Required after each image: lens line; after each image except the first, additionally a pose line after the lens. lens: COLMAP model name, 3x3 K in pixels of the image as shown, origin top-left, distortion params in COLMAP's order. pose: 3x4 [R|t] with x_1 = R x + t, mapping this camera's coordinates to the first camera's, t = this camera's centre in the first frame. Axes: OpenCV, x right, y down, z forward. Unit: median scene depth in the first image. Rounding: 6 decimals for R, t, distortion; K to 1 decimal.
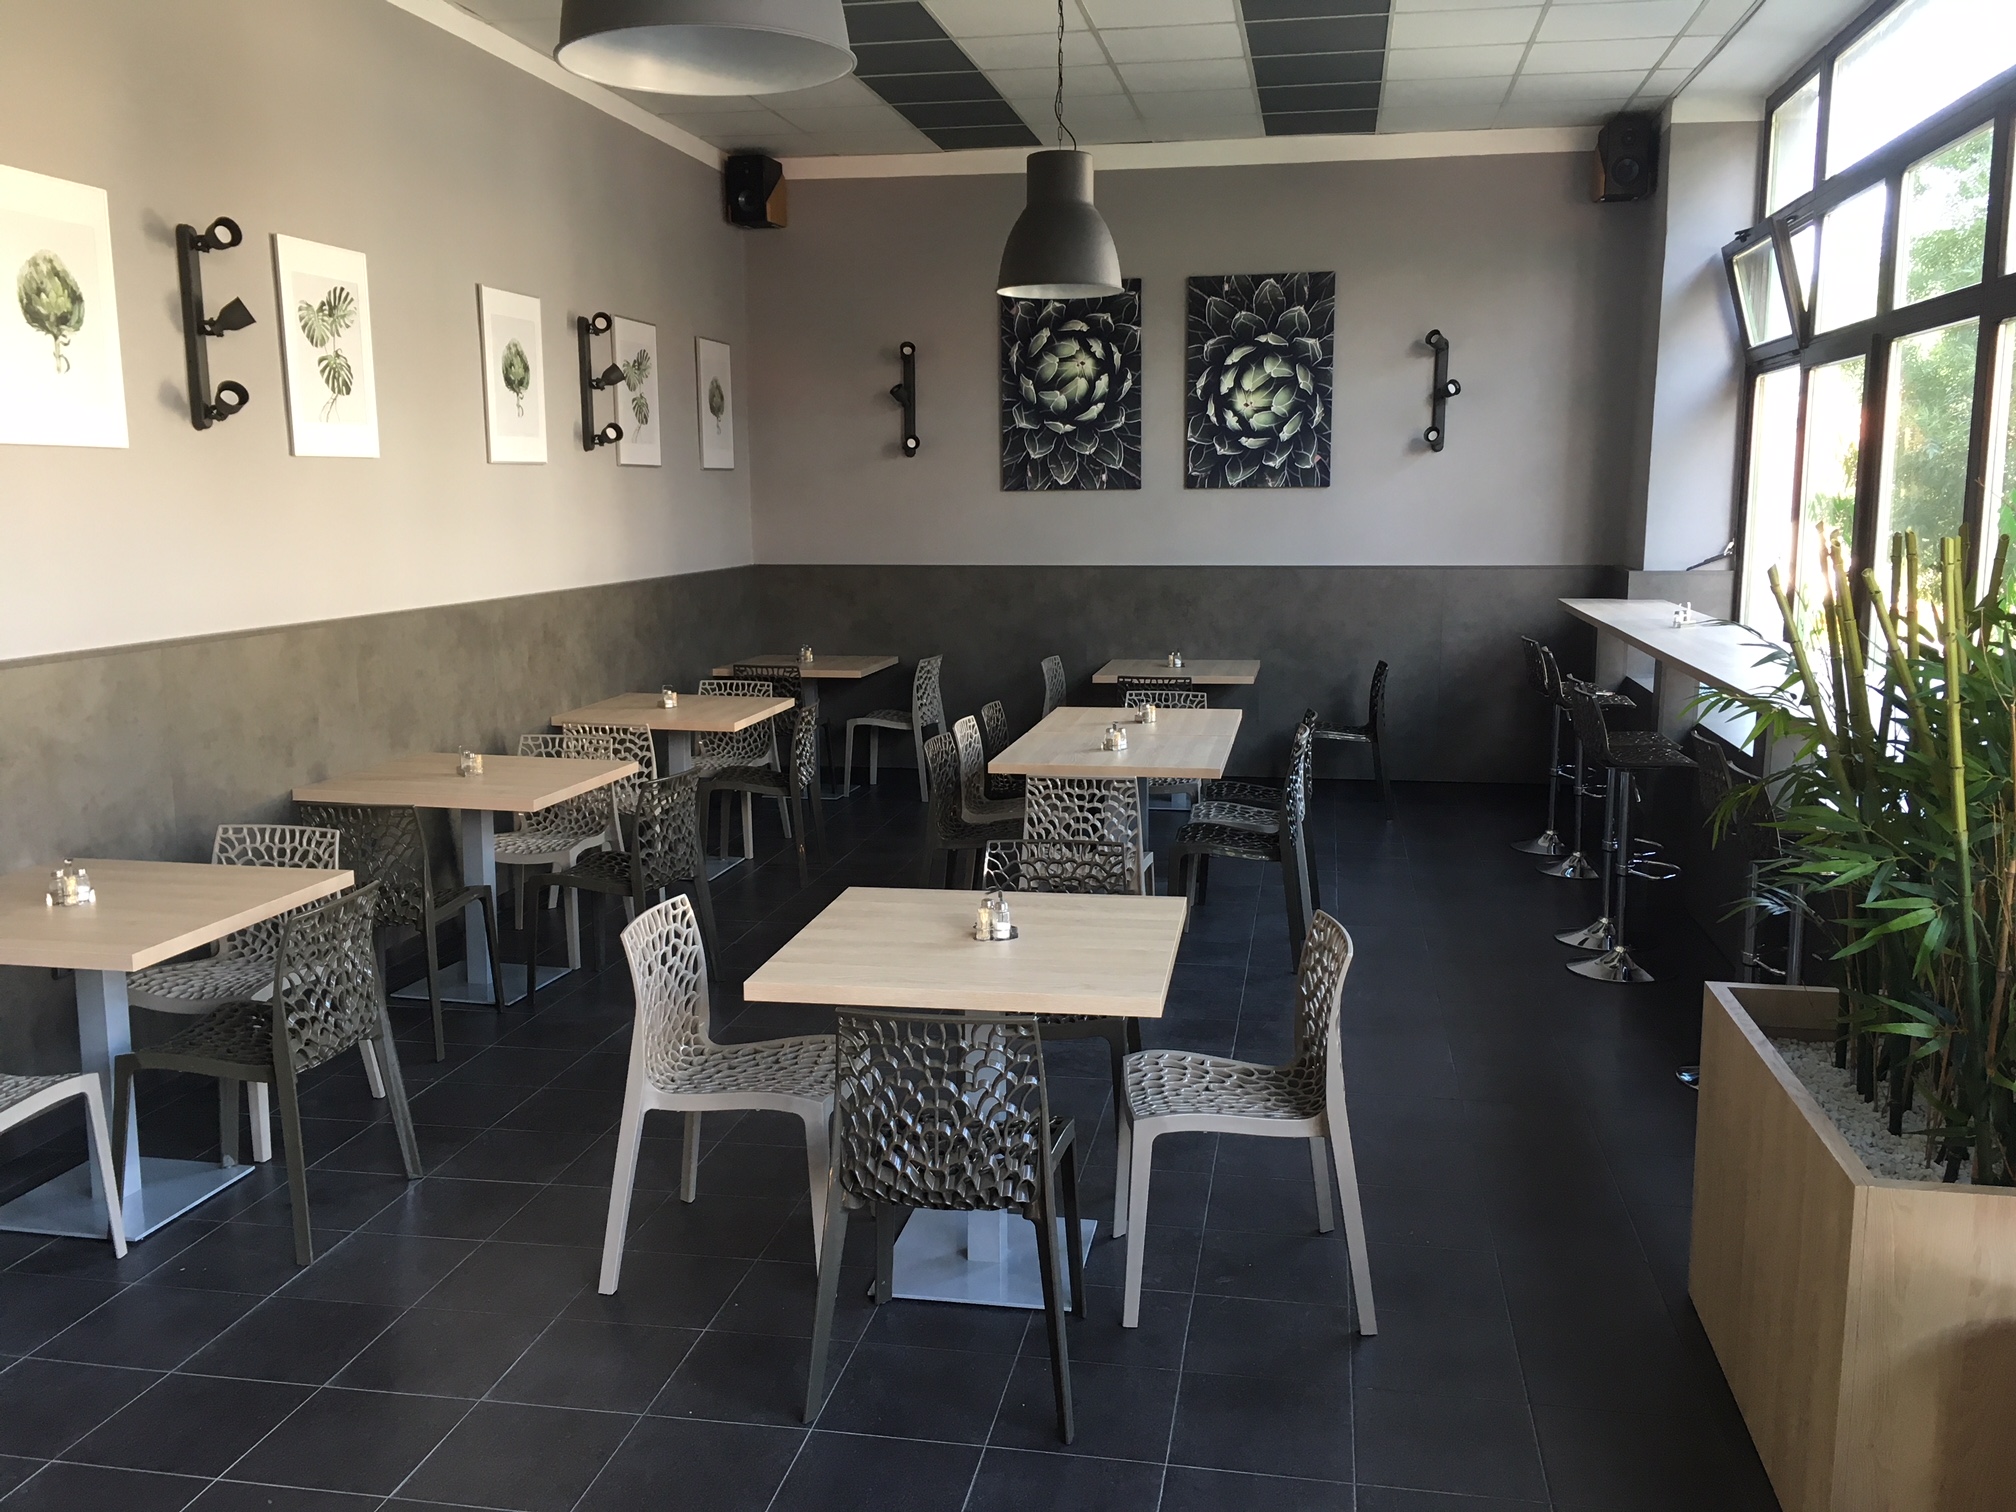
lens RADIAL K [[1703.6, 0, 1001.1], [0, 1703.6, 762.2], [0, 0, 1]] dist [0.049130, -0.002360]
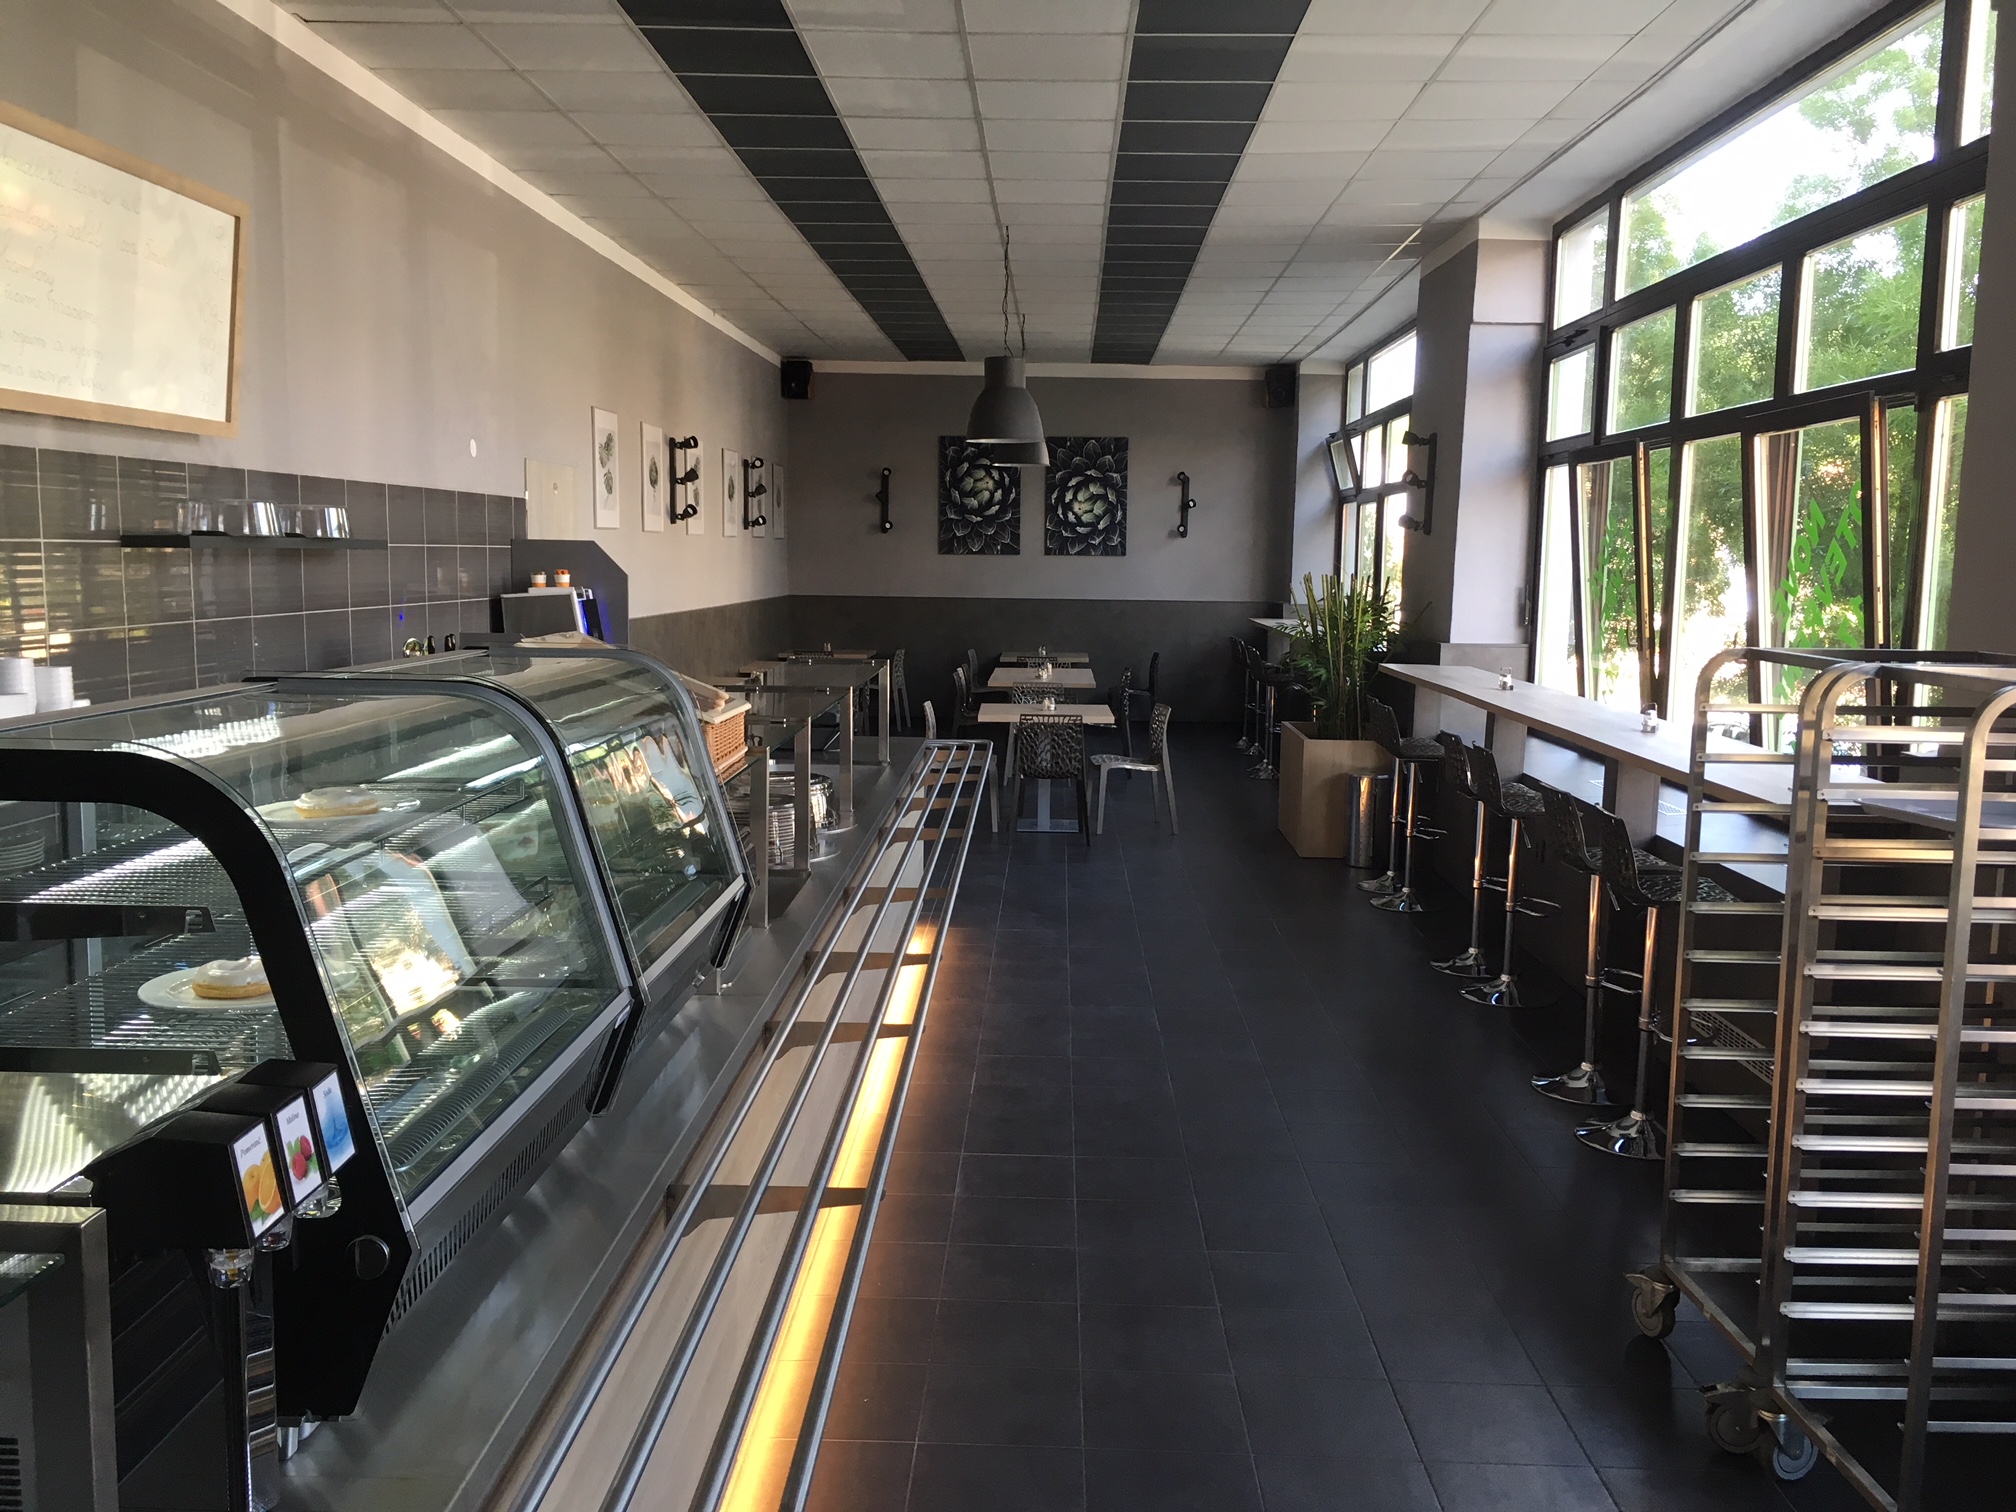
lens RADIAL K [[1703.6, 0, 1014.4], [0, 1703.6, 755.9], [0, 0, 1]] dist [0.049130, -0.002360]
pose [[0.986939, 0.000767, 0.161095, -0.209004], [0.005402, 0.999269, -0.037853, 0.114232], [-0.161007, 0.038228, 0.986213, -0.728246]]
